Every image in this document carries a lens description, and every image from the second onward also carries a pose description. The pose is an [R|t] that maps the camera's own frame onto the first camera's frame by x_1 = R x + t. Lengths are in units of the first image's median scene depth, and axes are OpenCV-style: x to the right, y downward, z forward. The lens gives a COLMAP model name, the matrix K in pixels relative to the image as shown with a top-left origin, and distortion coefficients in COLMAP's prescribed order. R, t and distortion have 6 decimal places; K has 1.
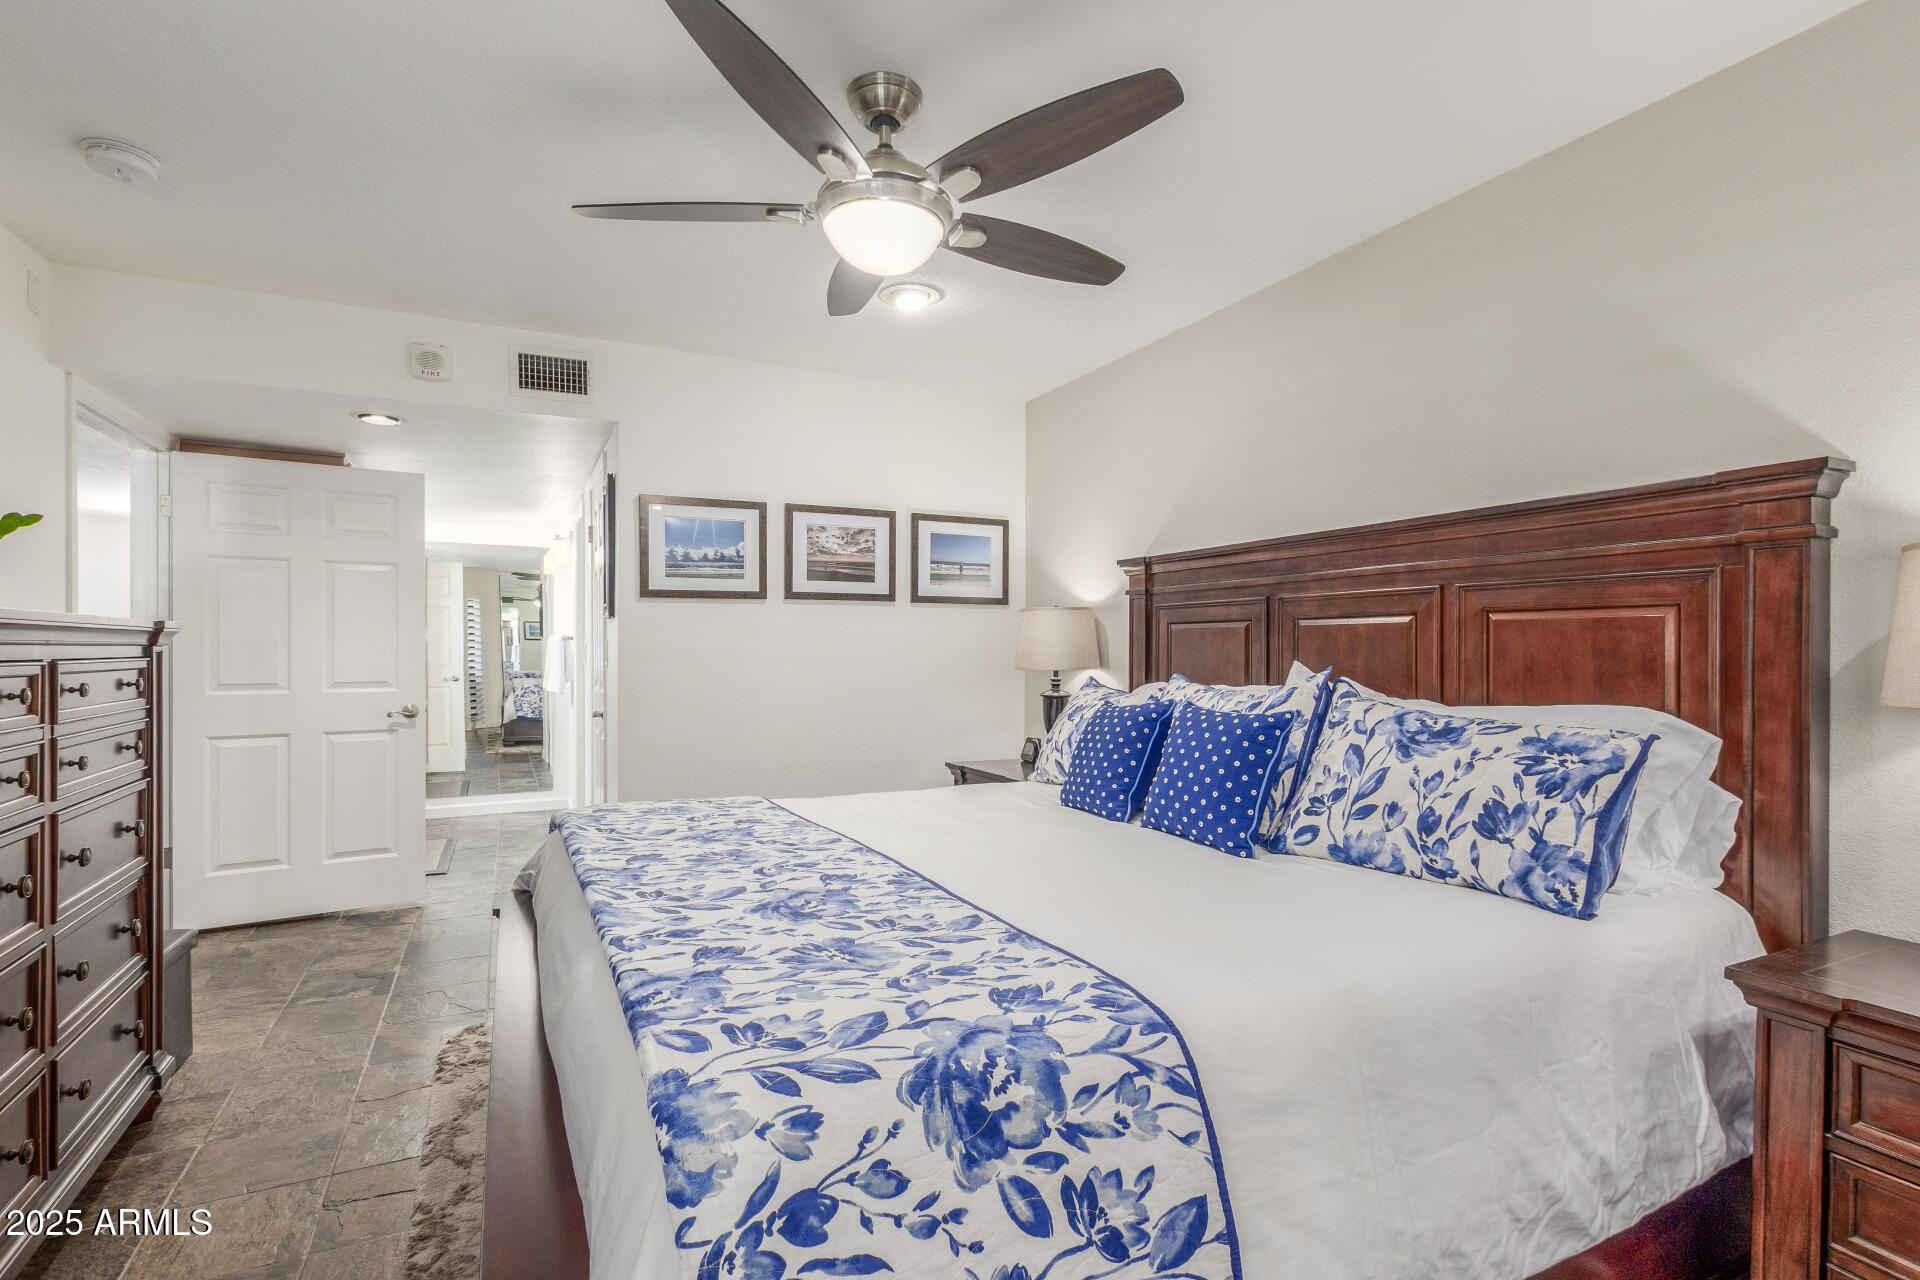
lens RADIAL K [[888.1, 0, 955.7], [0, 888.1, 648.1], [0, 0, 1]] dist [0.004327, -0.000253]
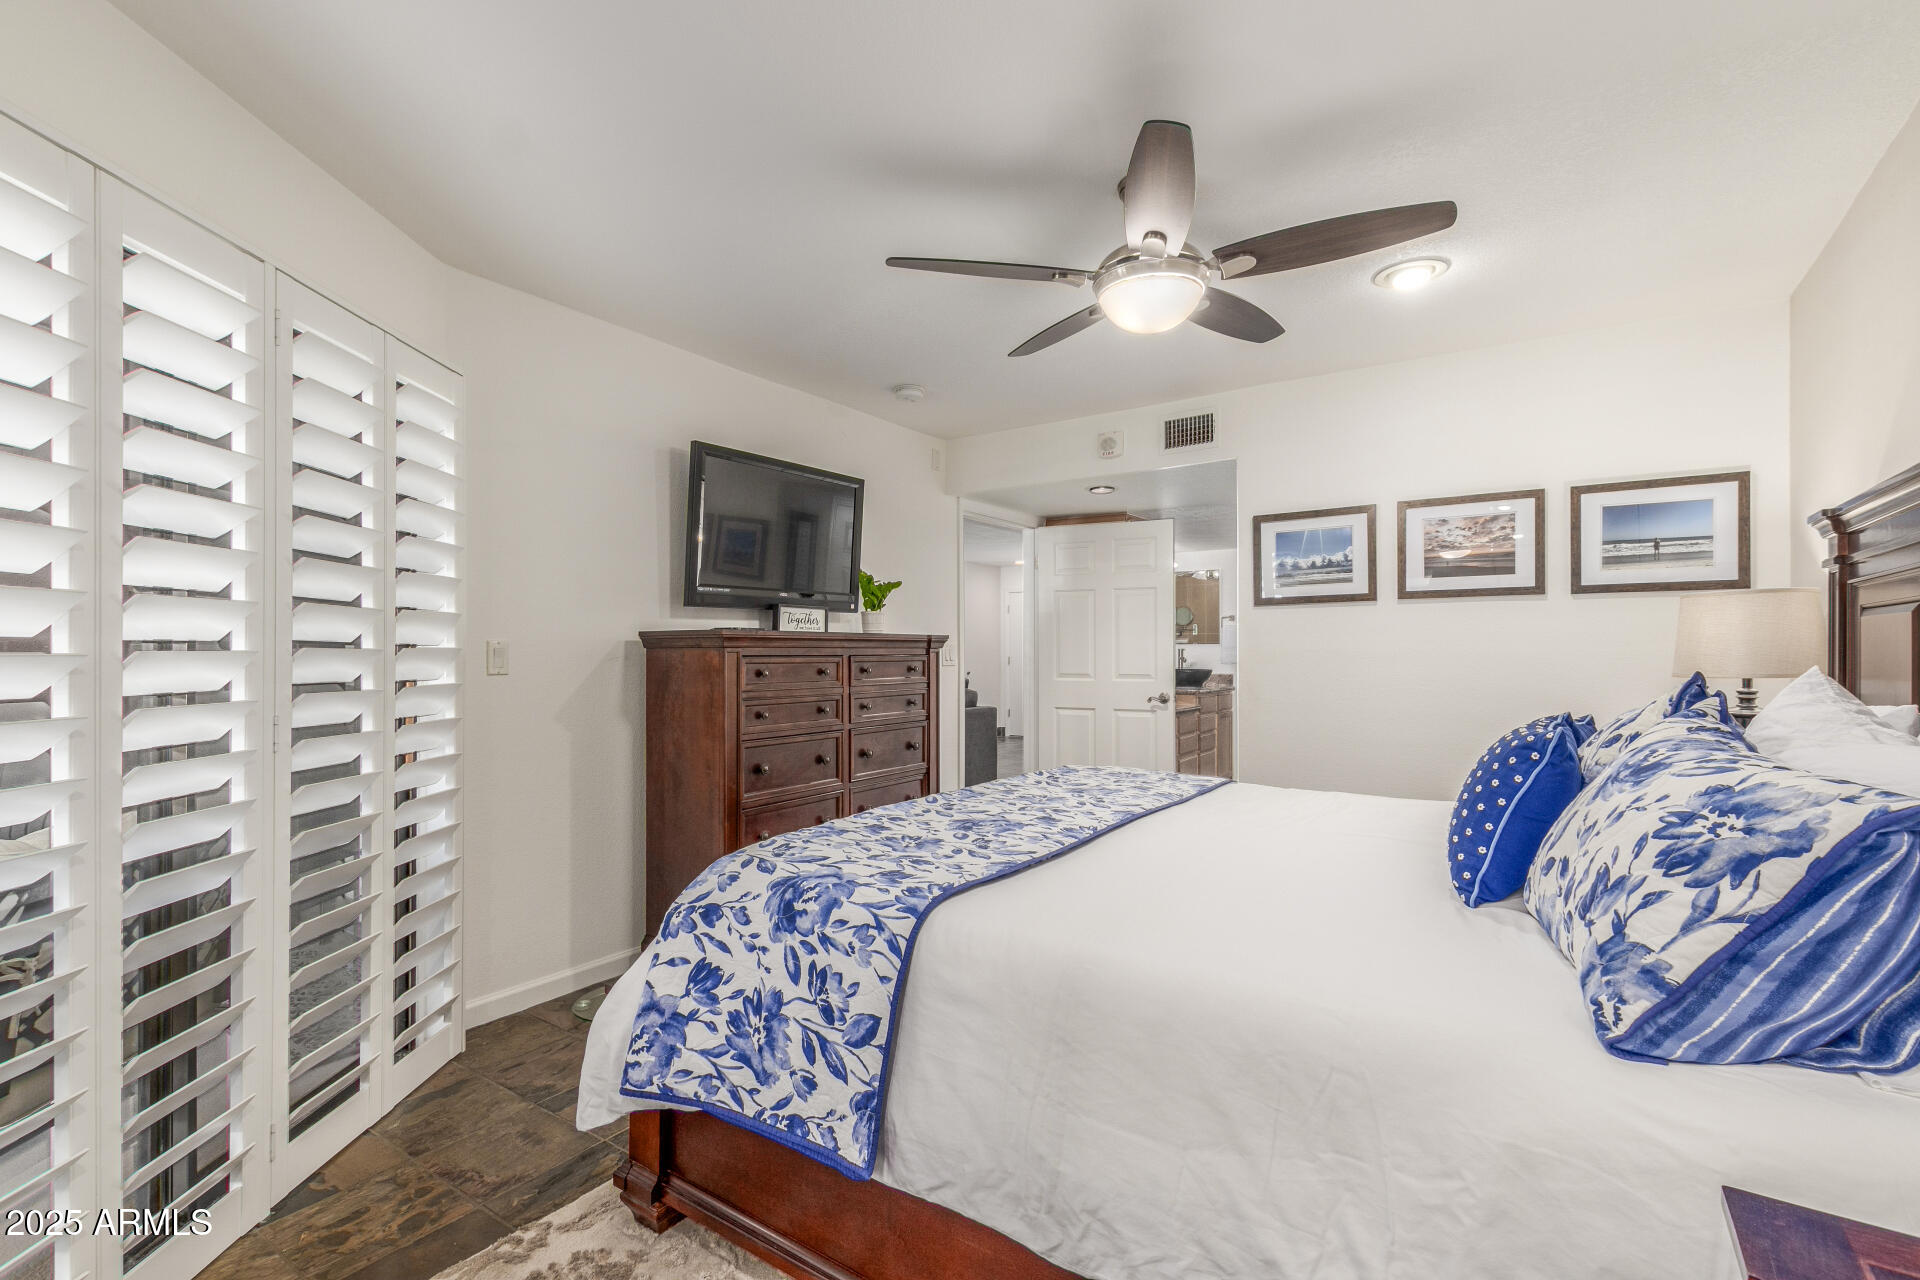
lens RADIAL K [[863.4, 0, 953.4], [0, 863.4, 652.8], [0, 0, 1]] dist [0.000399, 0.000008]
pose [[0.492472, 0.000221, -0.870328, 0.955998], [0.001453, 0.999998, 0.001077, 0.005516], [0.870327, -0.001795, 0.492471, 0.242357]]
